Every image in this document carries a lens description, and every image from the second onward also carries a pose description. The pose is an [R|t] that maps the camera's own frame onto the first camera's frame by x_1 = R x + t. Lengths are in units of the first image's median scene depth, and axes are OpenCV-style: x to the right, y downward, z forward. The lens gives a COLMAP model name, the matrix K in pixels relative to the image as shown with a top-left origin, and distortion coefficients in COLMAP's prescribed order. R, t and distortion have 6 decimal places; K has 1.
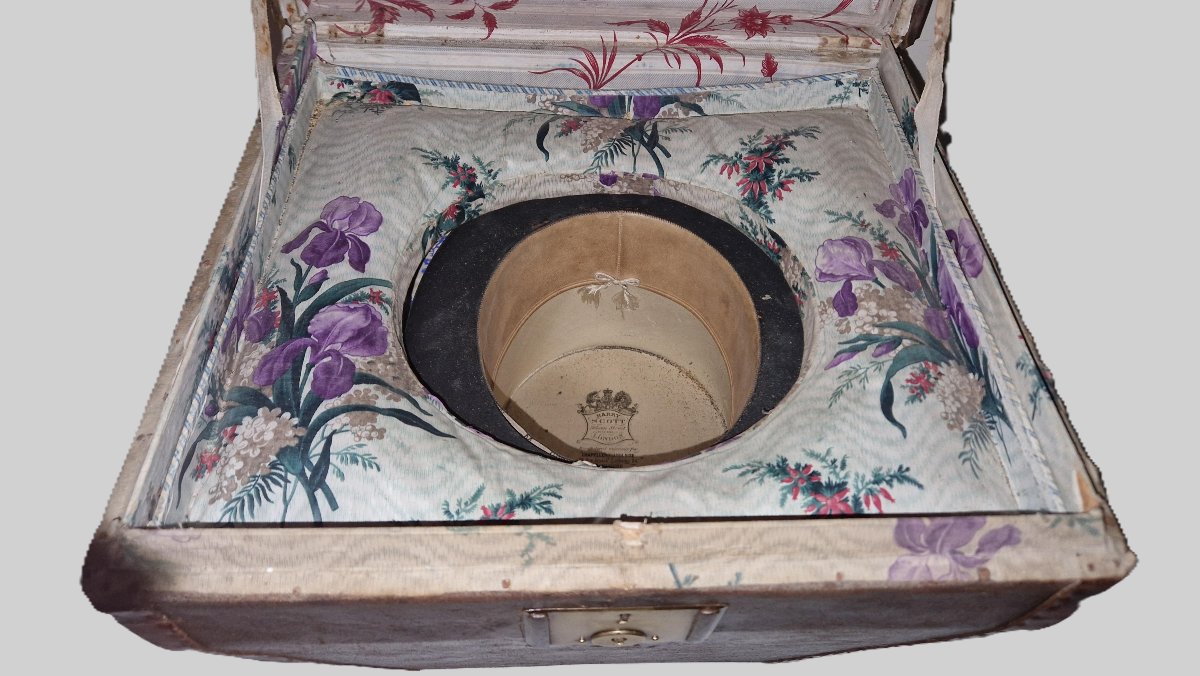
lens RADIAL K [[812.4, 0, 603.9], [0, 812.4, 336.7], [0, 0, 1]] dist [0.073117, -0.082072]
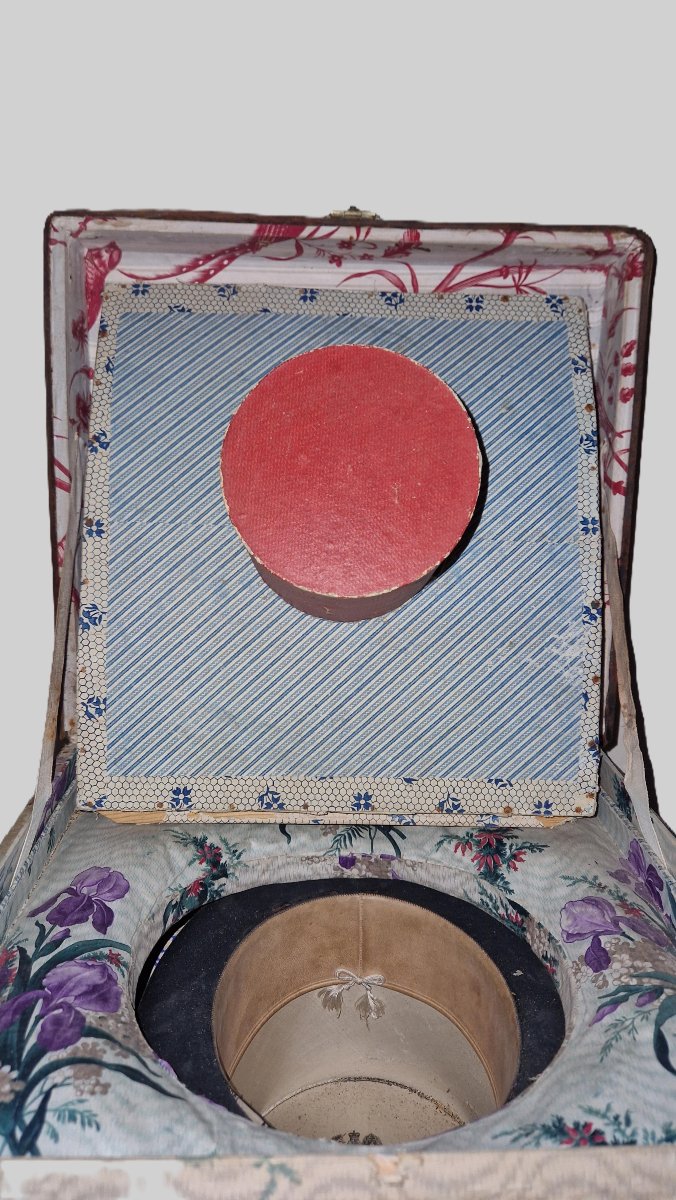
lens RADIAL K [[812.4, 0, 323.4], [0, 812.4, 599.2], [0, 0, 1]] dist [0.073117, -0.082072]
pose [[0.999736, -0.021483, -0.008125, -0.011190], [0.012192, 0.796154, -0.604971, 0.201643], [0.019465, 0.604712, 0.796206, -0.037968]]
